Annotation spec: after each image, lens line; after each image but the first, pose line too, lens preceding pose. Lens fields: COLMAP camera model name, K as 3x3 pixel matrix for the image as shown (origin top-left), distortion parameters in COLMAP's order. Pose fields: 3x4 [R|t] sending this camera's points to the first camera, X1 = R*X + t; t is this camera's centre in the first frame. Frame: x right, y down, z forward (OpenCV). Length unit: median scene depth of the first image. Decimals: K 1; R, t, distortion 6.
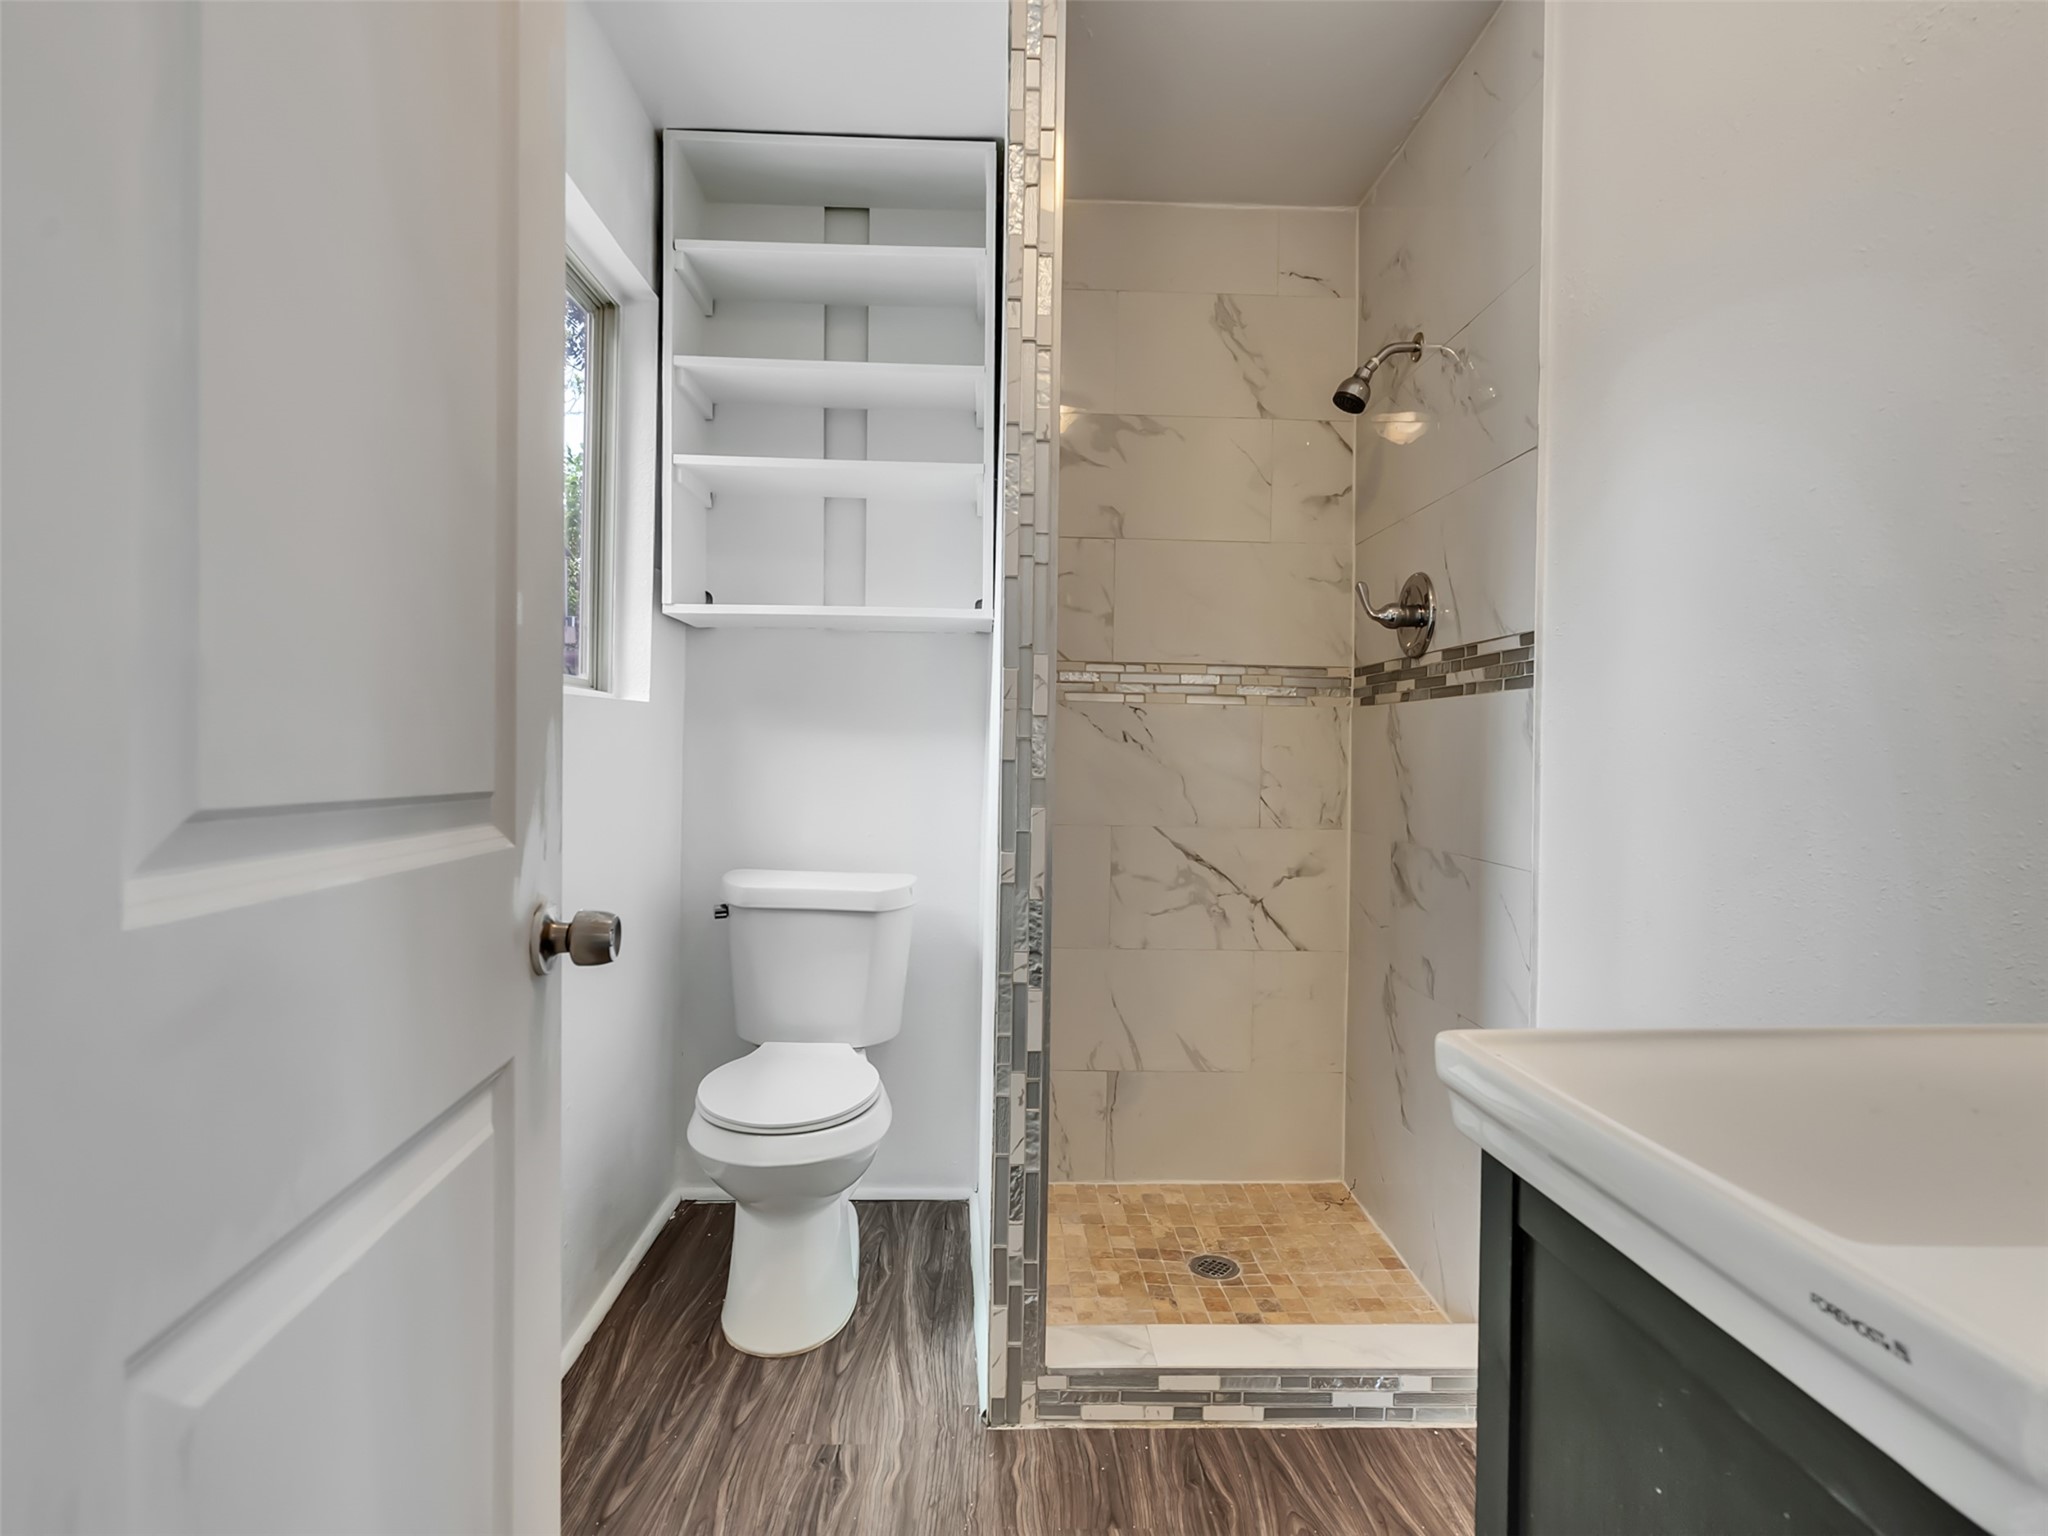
lens RADIAL K [[1048.5, 0, 1010.1], [0, 1048.5, 764.7], [0, 0, 1]] dist [-0.007749, 0.005136]
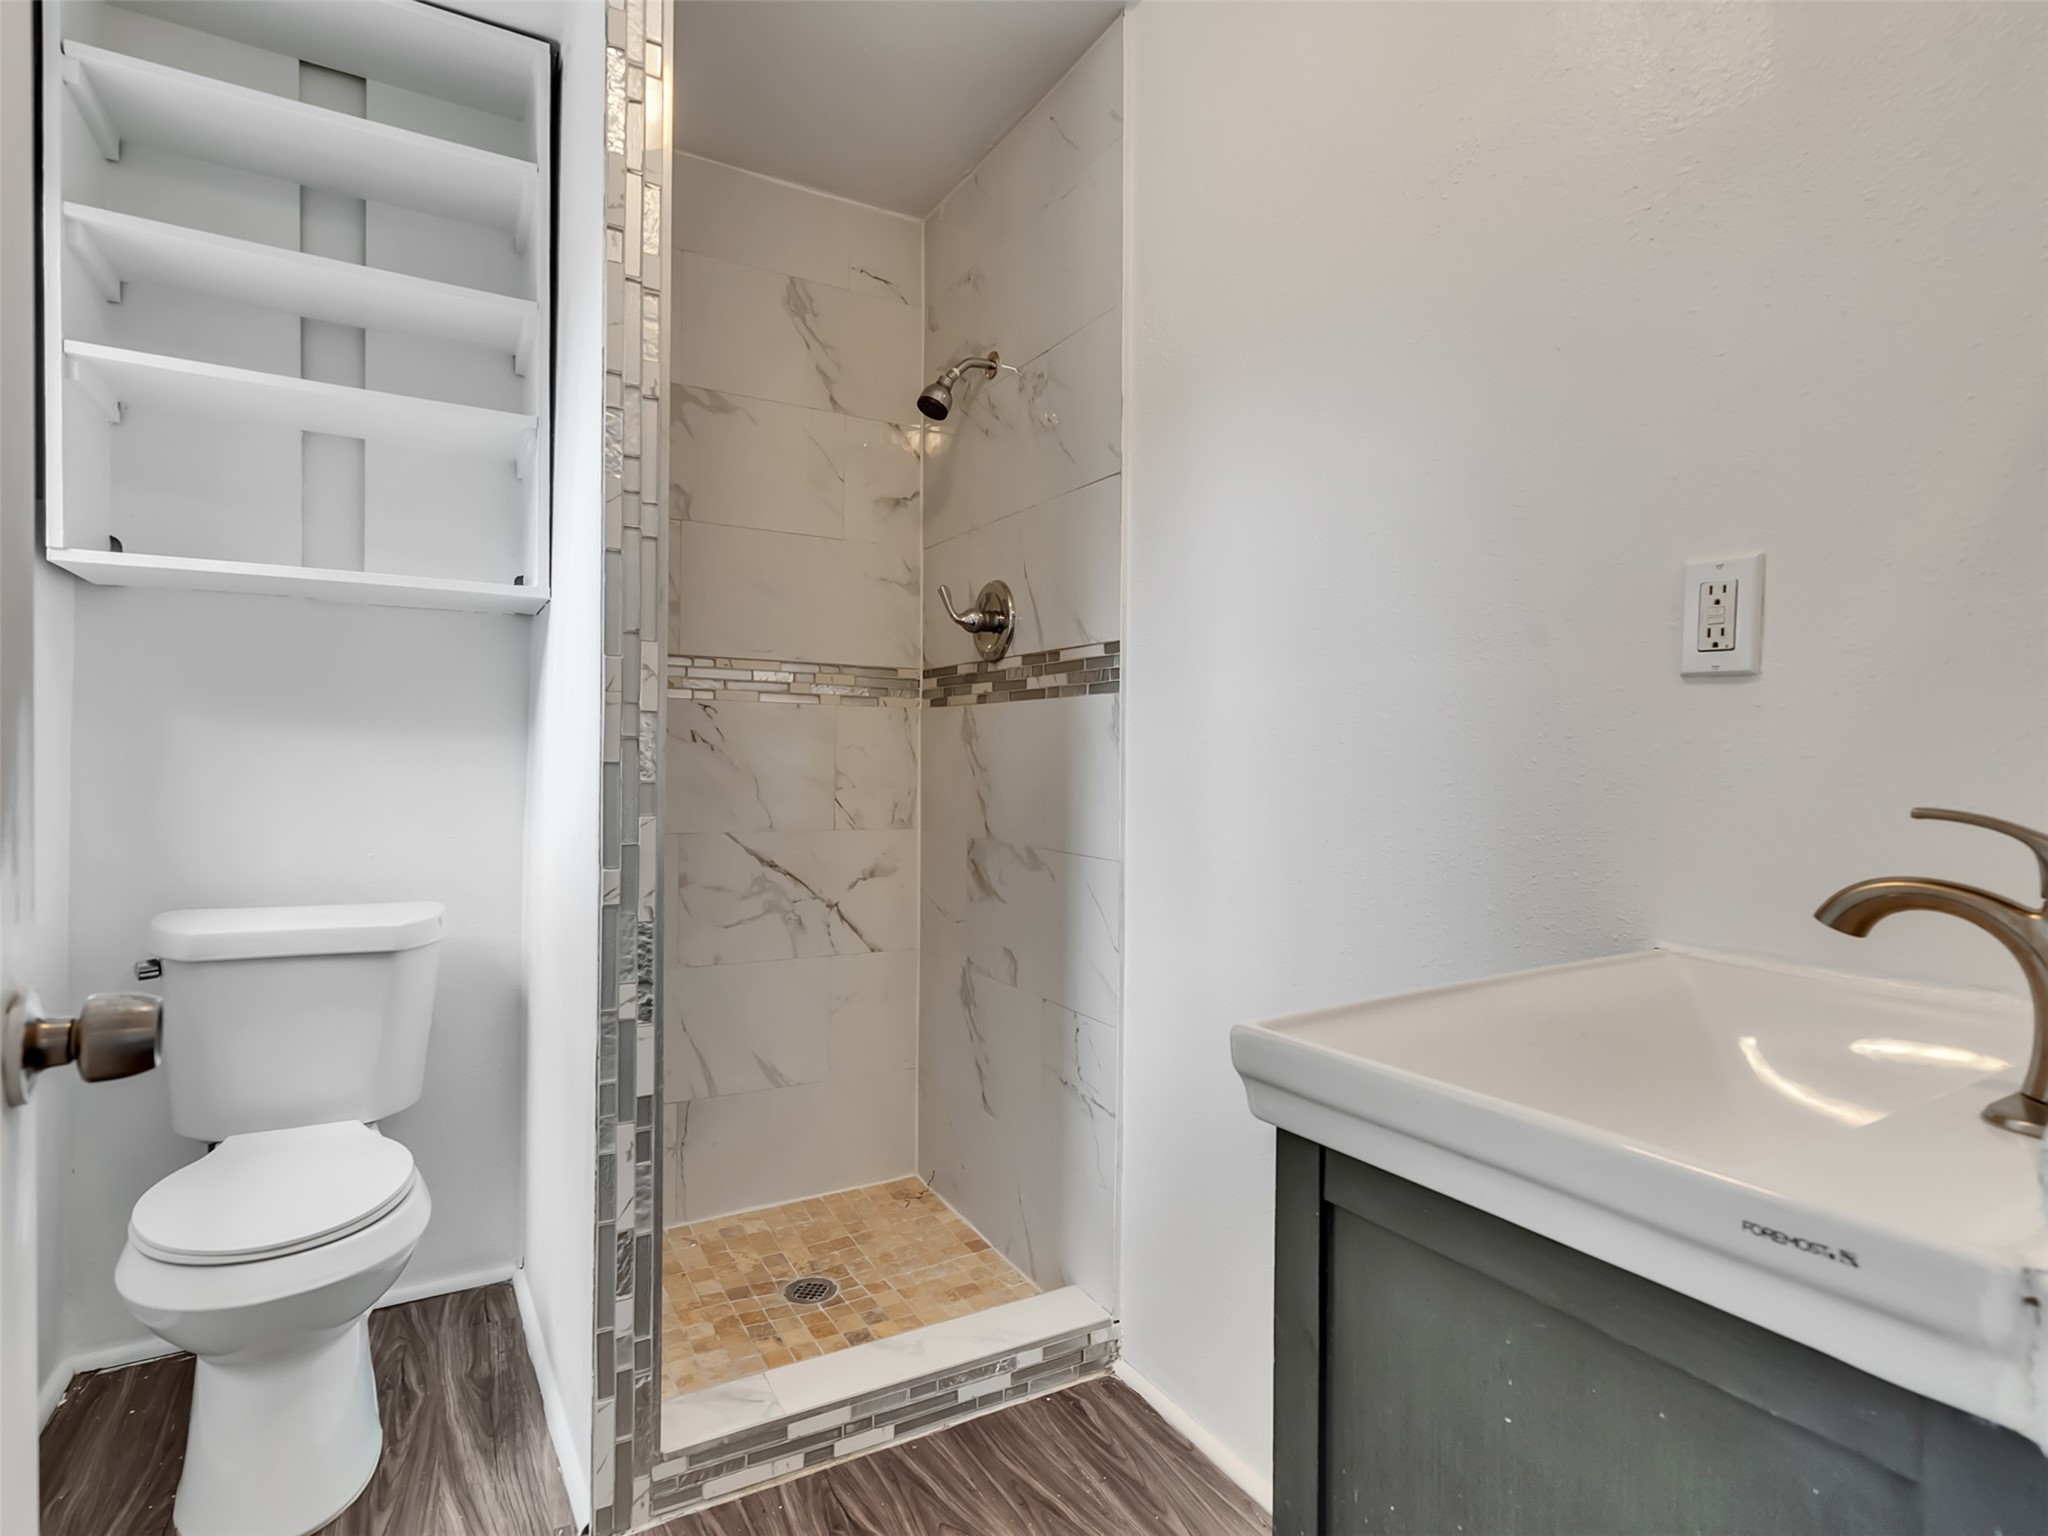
lens RADIAL K [[1048.5, 0, 1010.1], [0, 1048.5, 764.7], [0, 0, 1]] dist [-0.007749, 0.005136]
pose [[0.884205, -0.008230, 0.467026, -0.091397], [0.008771, 0.999961, 0.001016, -0.000412], [-0.467016, 0.003198, 0.884243, 0.069963]]
